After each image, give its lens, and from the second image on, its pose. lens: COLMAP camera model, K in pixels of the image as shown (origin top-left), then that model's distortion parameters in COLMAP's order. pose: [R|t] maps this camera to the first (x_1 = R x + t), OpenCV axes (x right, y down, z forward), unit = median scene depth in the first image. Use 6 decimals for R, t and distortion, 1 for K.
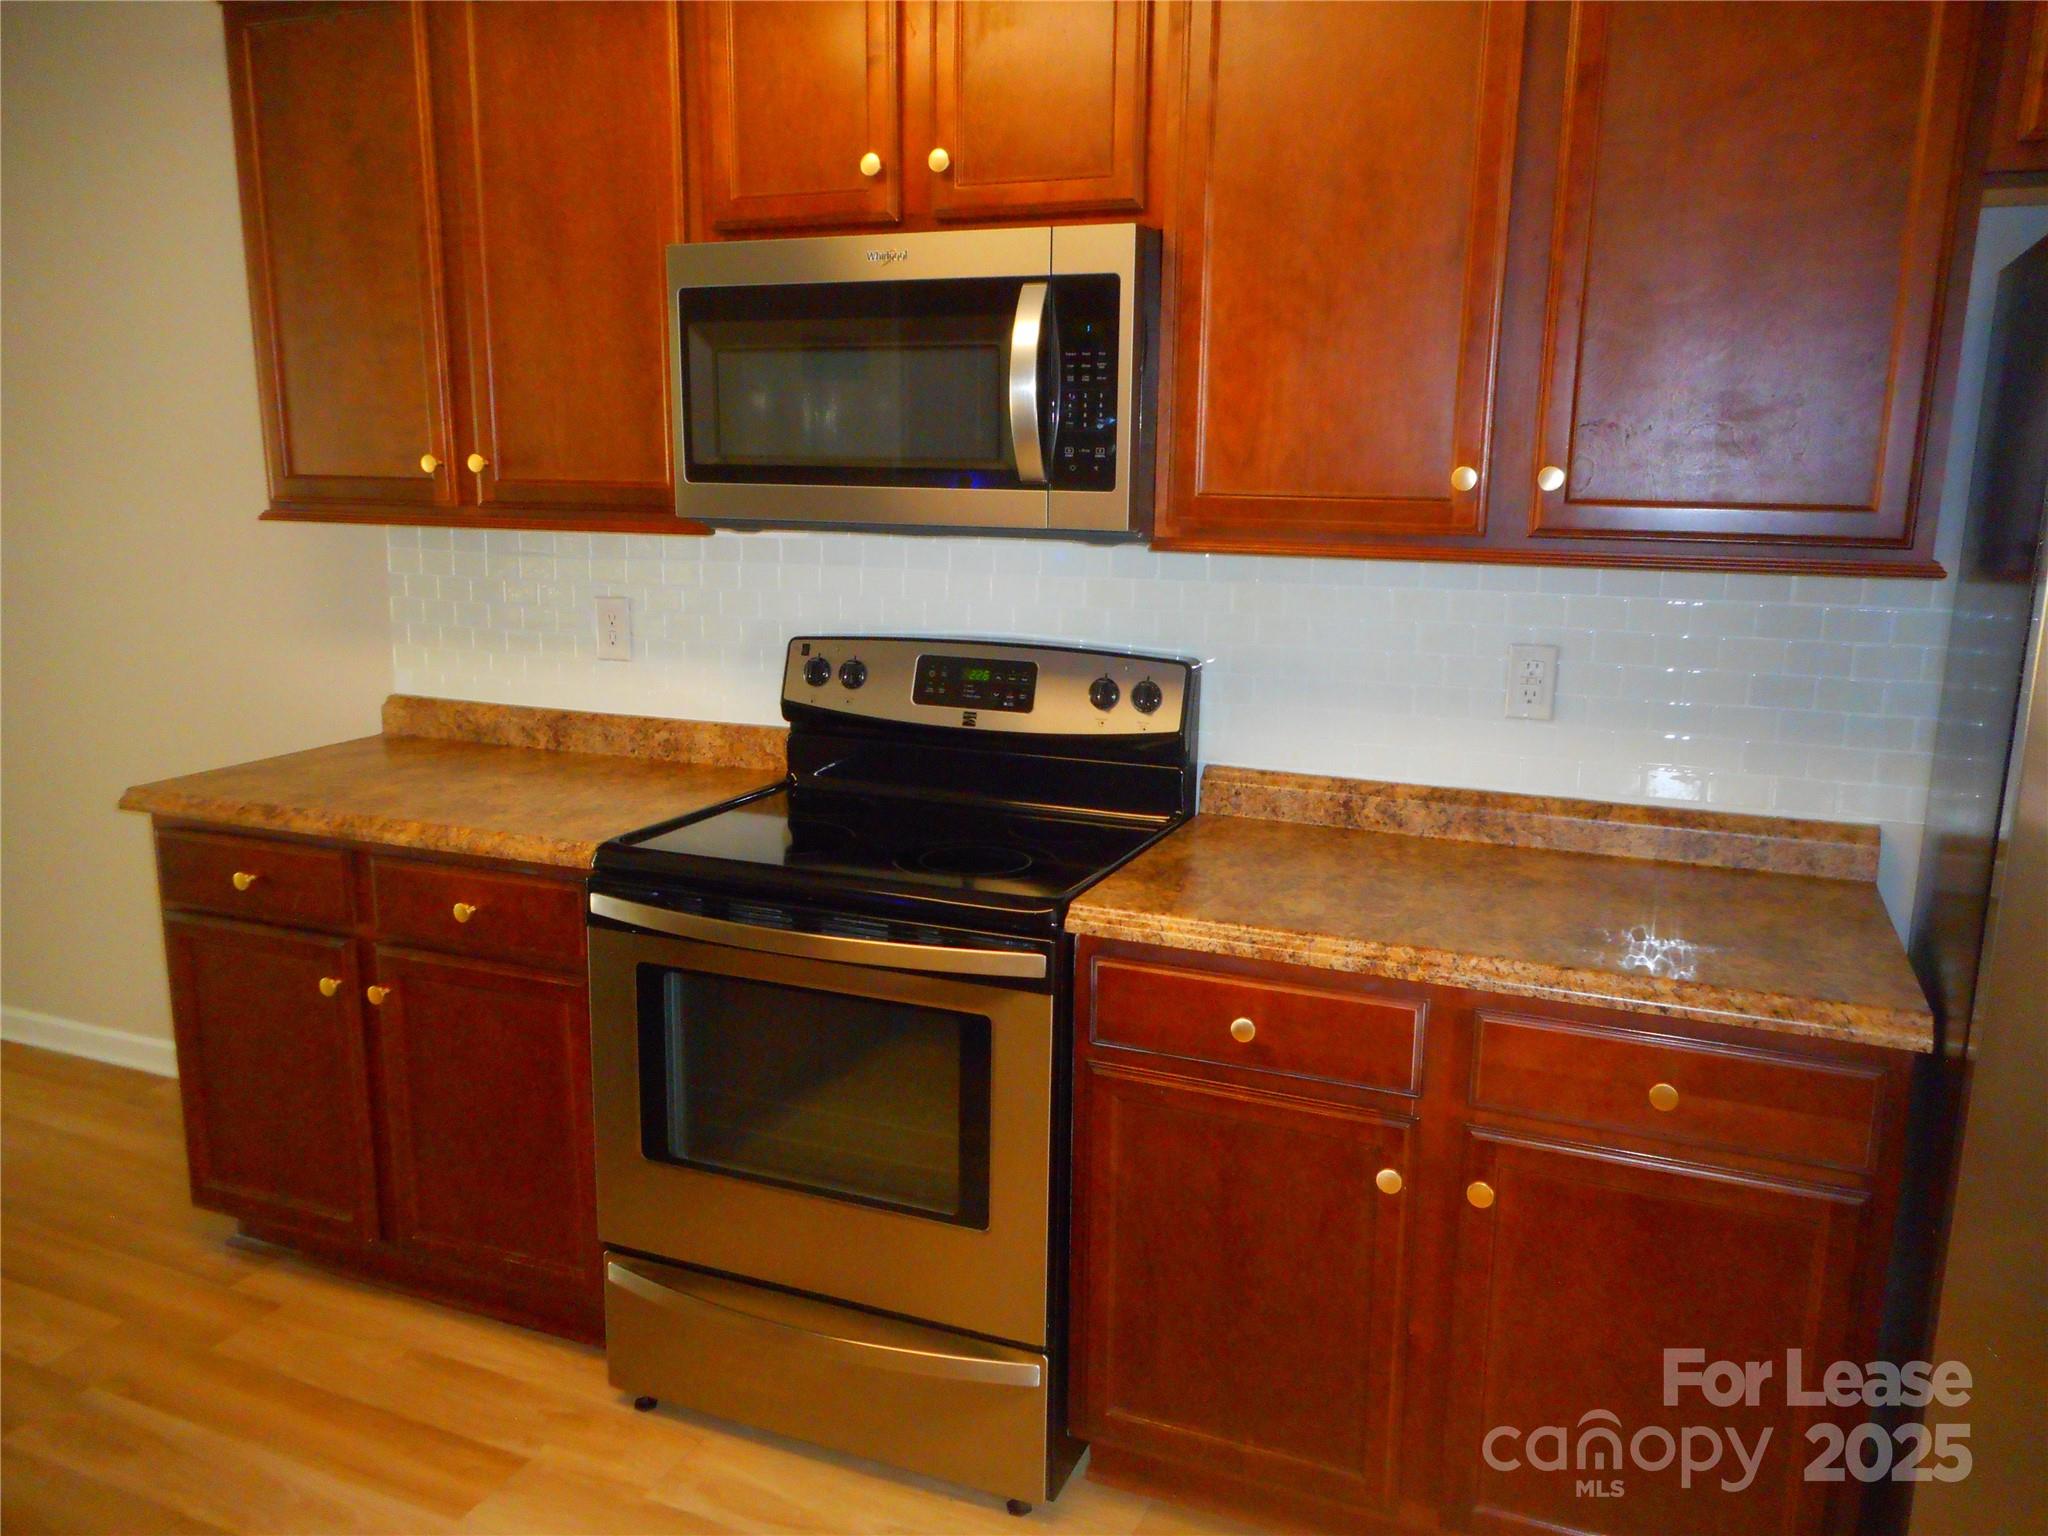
lens RADIAL K [[1552.3, 0, 1024.0], [0, 1552.3, 768.0], [0, 0, 1]] dist [0.010140, -0.003577]
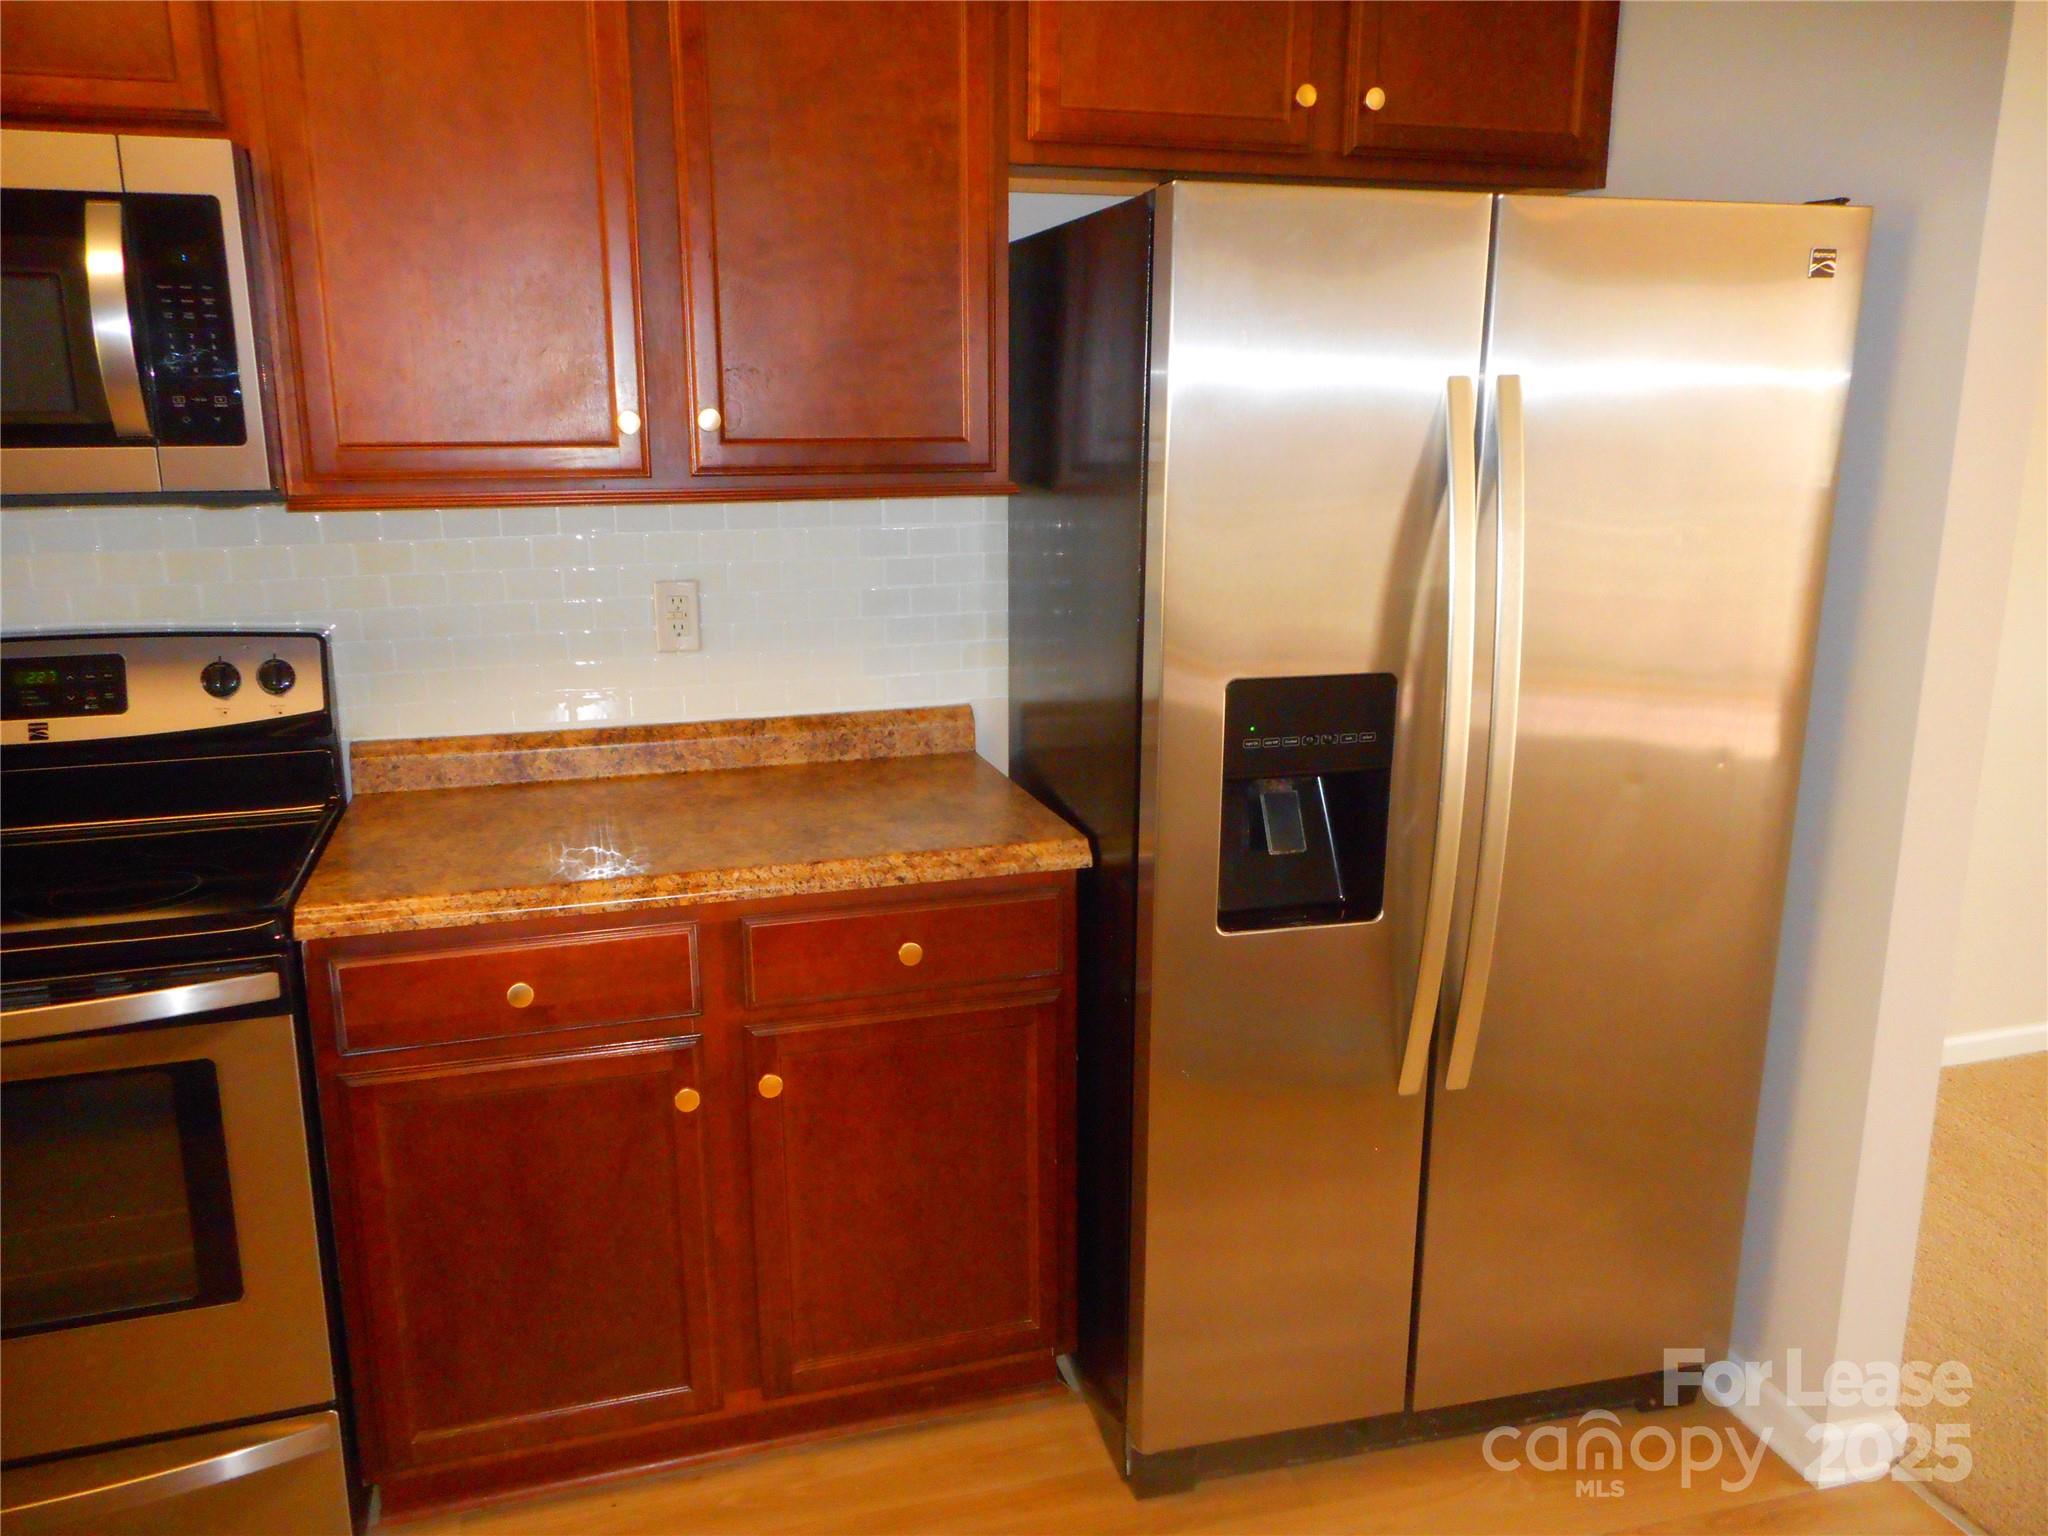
lens RADIAL K [[1552.3, 0, 1024.0], [0, 1552.3, 768.0], [0, 0, 1]] dist [0.010140, -0.003577]
pose [[0.767526, -0.160682, 0.620552, -0.180247], [0.142813, 0.986606, 0.078828, -0.003229], [-0.624907, 0.028120, 0.780193, 0.035084]]
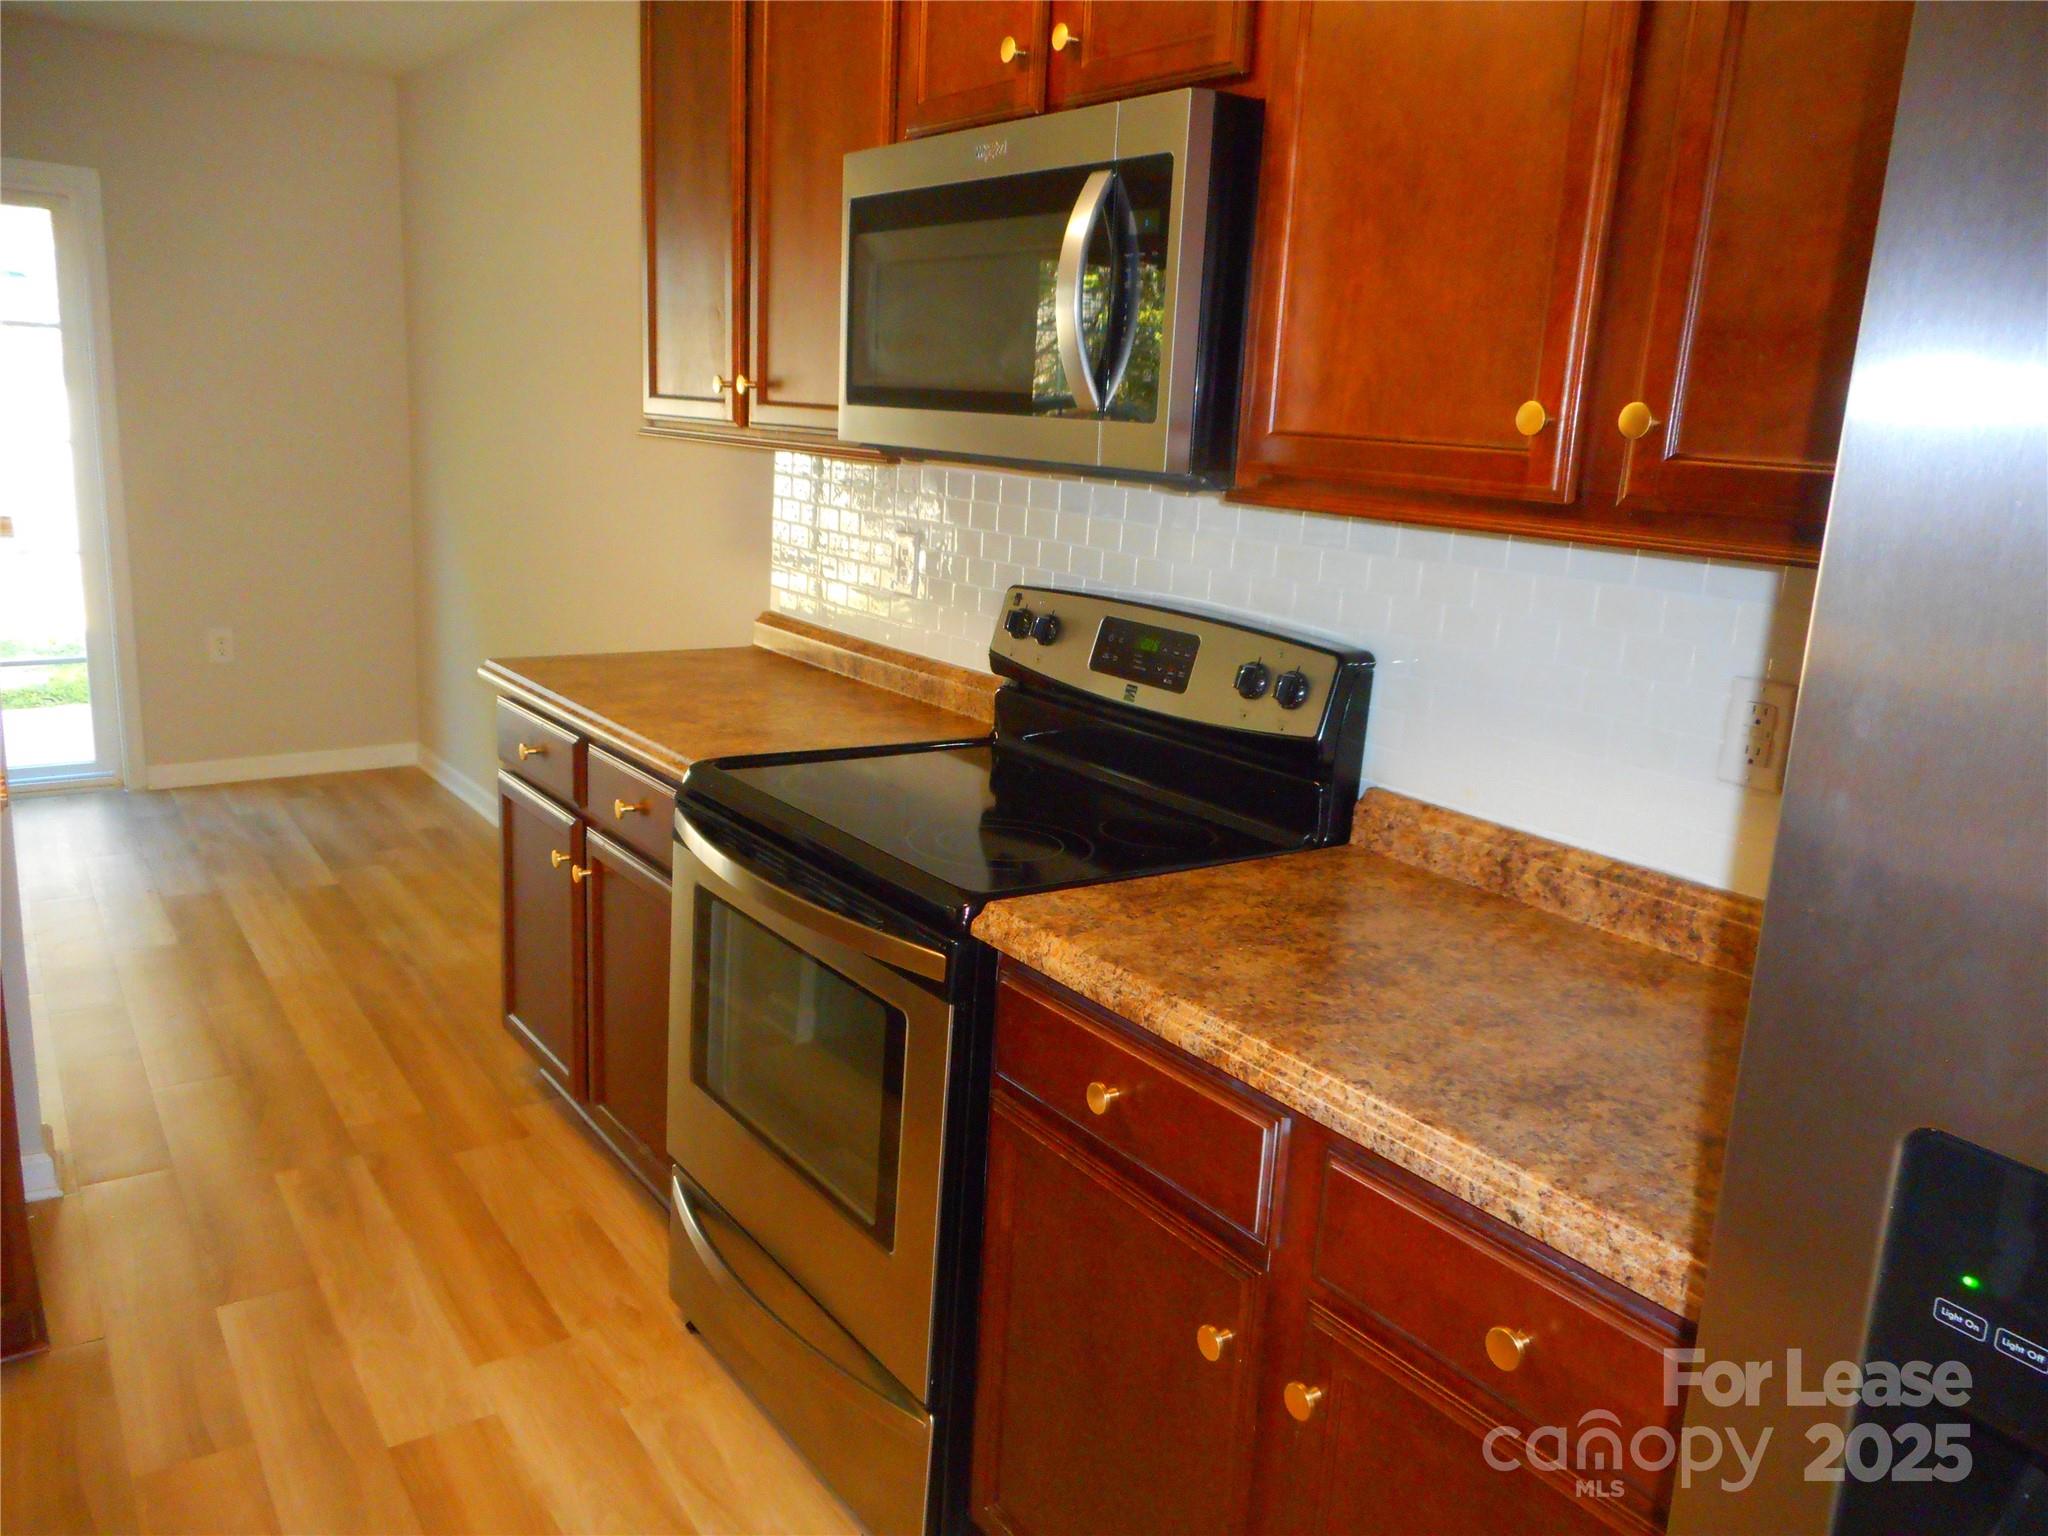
lens RADIAL K [[1562.8, 0, 1024.8], [0, 1562.8, 776.1], [0, 0, 1]] dist [-0.001895, 0.000465]
pose [[0.846819, 0.153285, -0.509314, 0.446061], [-0.147369, 0.987701, 0.052238, -0.027259], [0.511058, 0.030821, 0.858994, 0.262252]]
